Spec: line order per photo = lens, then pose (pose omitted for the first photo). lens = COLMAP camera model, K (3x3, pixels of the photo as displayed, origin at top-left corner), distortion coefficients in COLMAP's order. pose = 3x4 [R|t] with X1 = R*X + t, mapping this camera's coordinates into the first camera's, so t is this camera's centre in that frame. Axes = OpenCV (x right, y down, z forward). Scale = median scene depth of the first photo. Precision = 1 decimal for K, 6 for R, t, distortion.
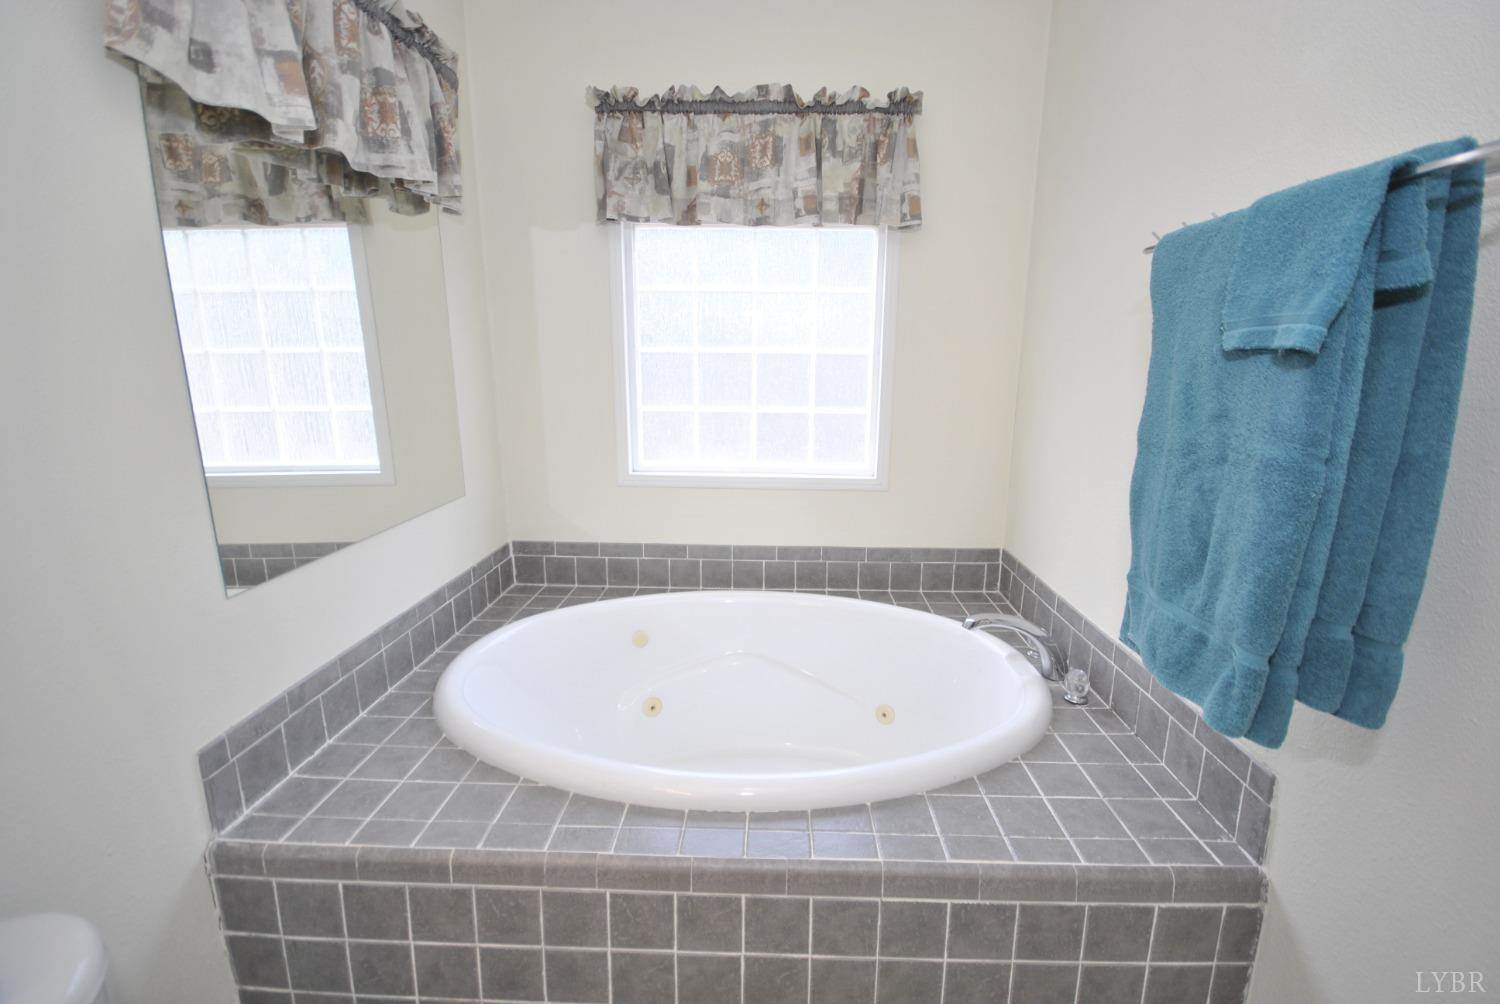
lens RADIAL K [[655.2, 0, 764.0], [0, 655.2, 488.4], [0, 0, 1]] dist [0.016590, 0.000087]
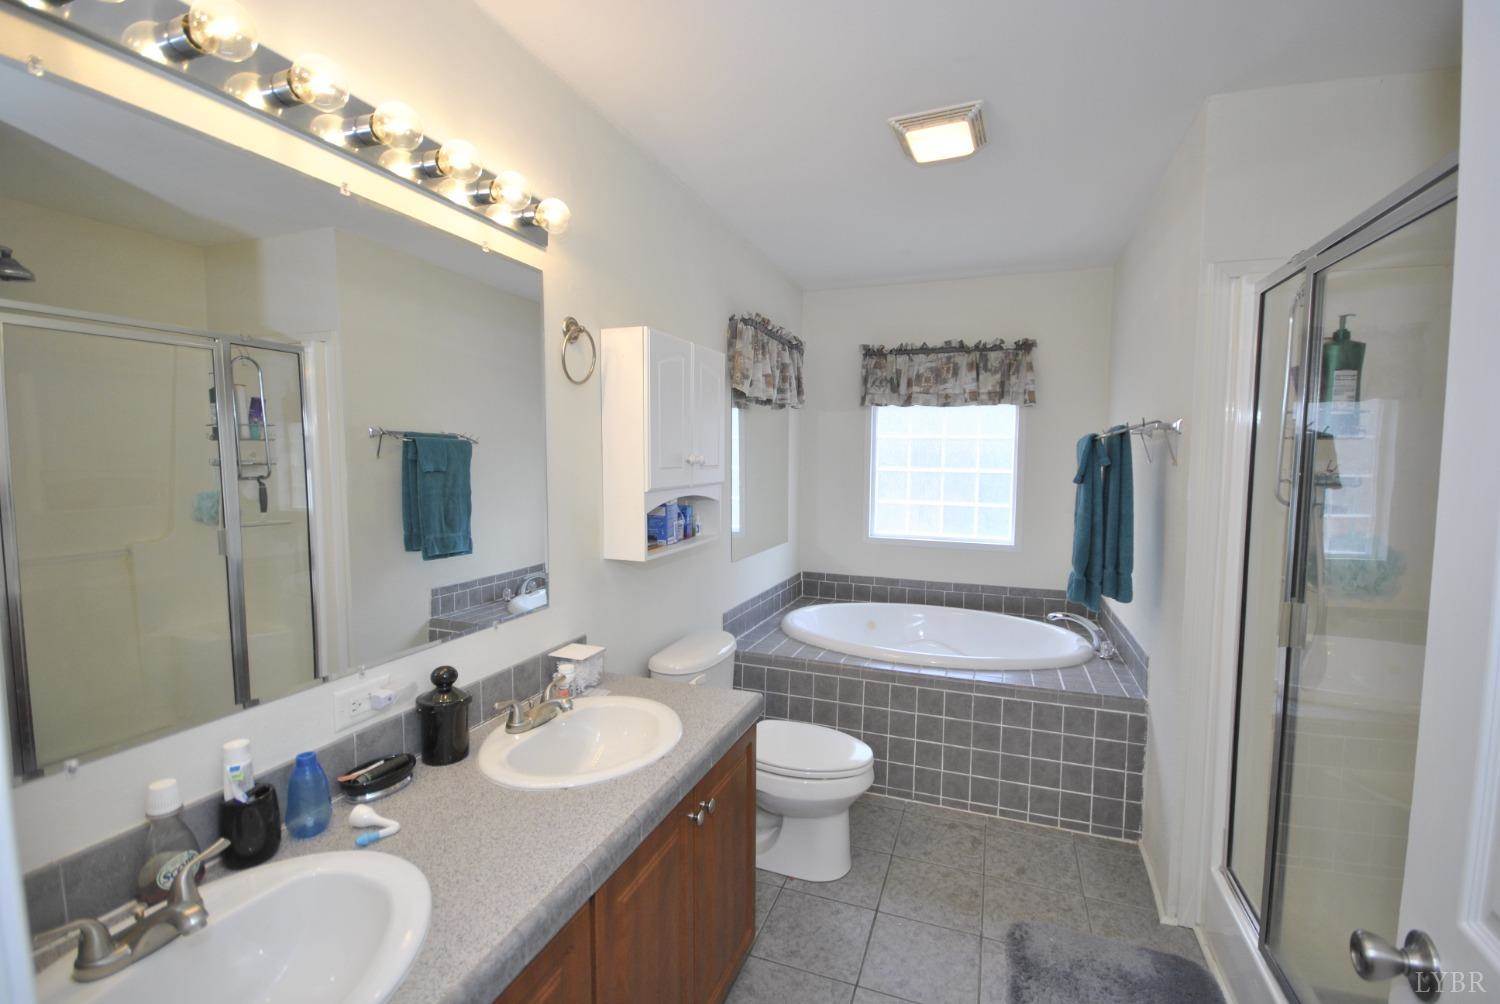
lens RADIAL K [[657.7, 0, 764.5], [0, 657.7, 499.7], [0, 0, 1]] dist [0.015958, -0.015113]
pose [[0.947400, 0.023096, -0.319218, 0.115723], [-0.067366, 0.989439, -0.128346, 0.150576], [0.312883, 0.143100, 0.938950, -0.941081]]
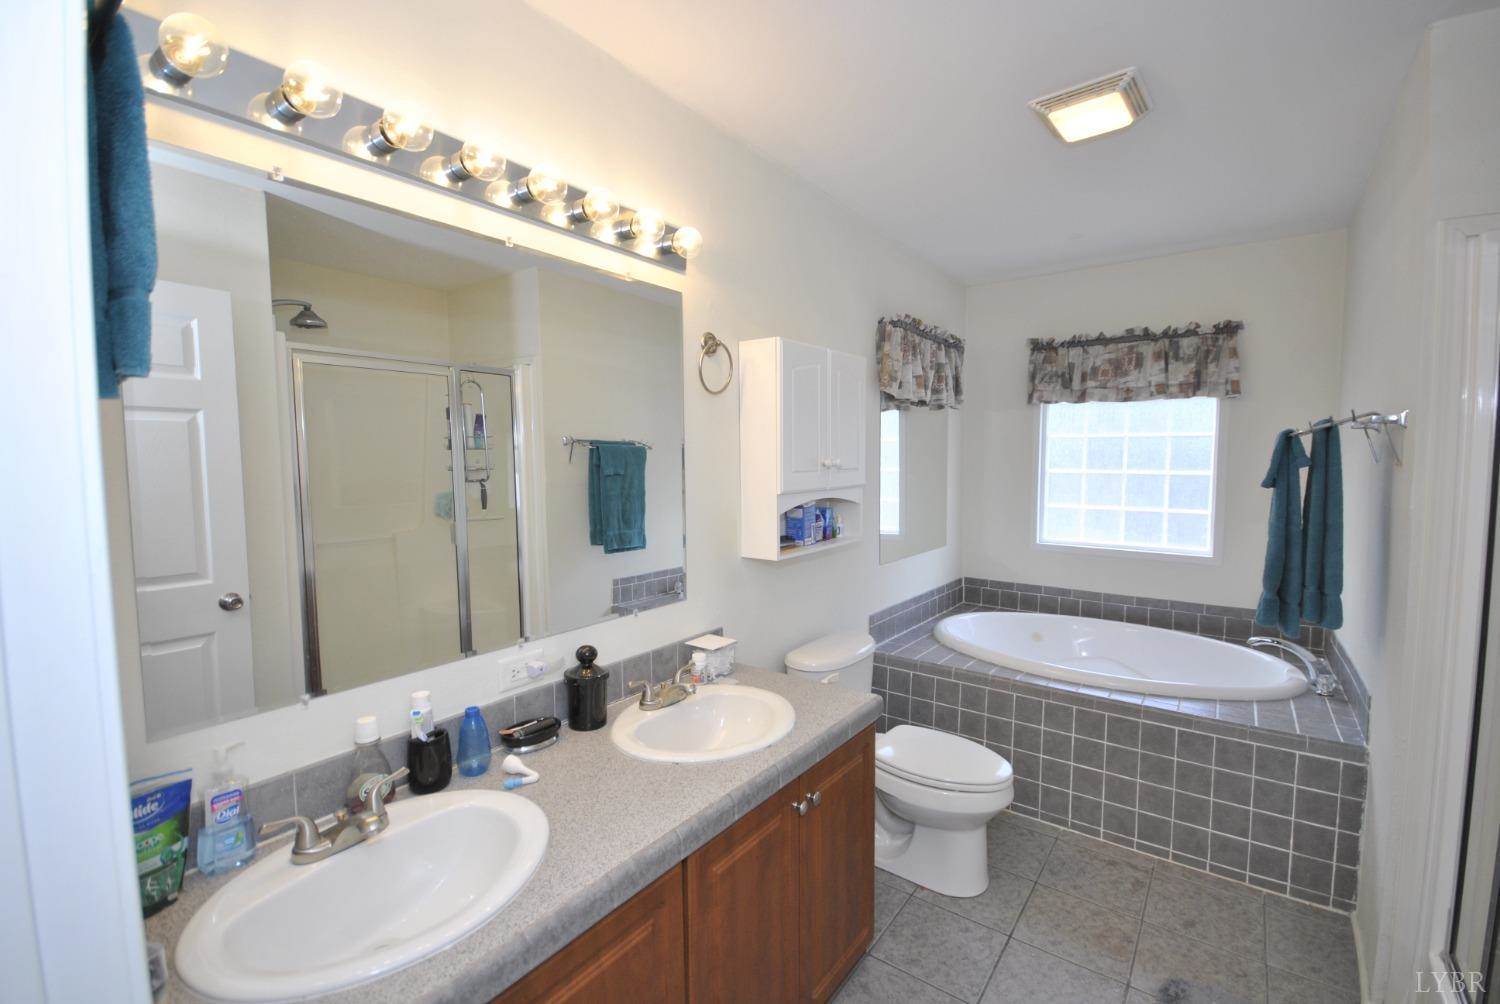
lens RADIAL K [[657.7, 0, 764.5], [0, 657.7, 499.7], [0, 0, 1]] dist [0.015958, -0.015113]
pose [[0.821475, 0.029844, -0.569463, 0.212325], [-0.109084, 0.988412, -0.105559, 0.143367], [0.559713, 0.148833, 0.815211, -0.925252]]
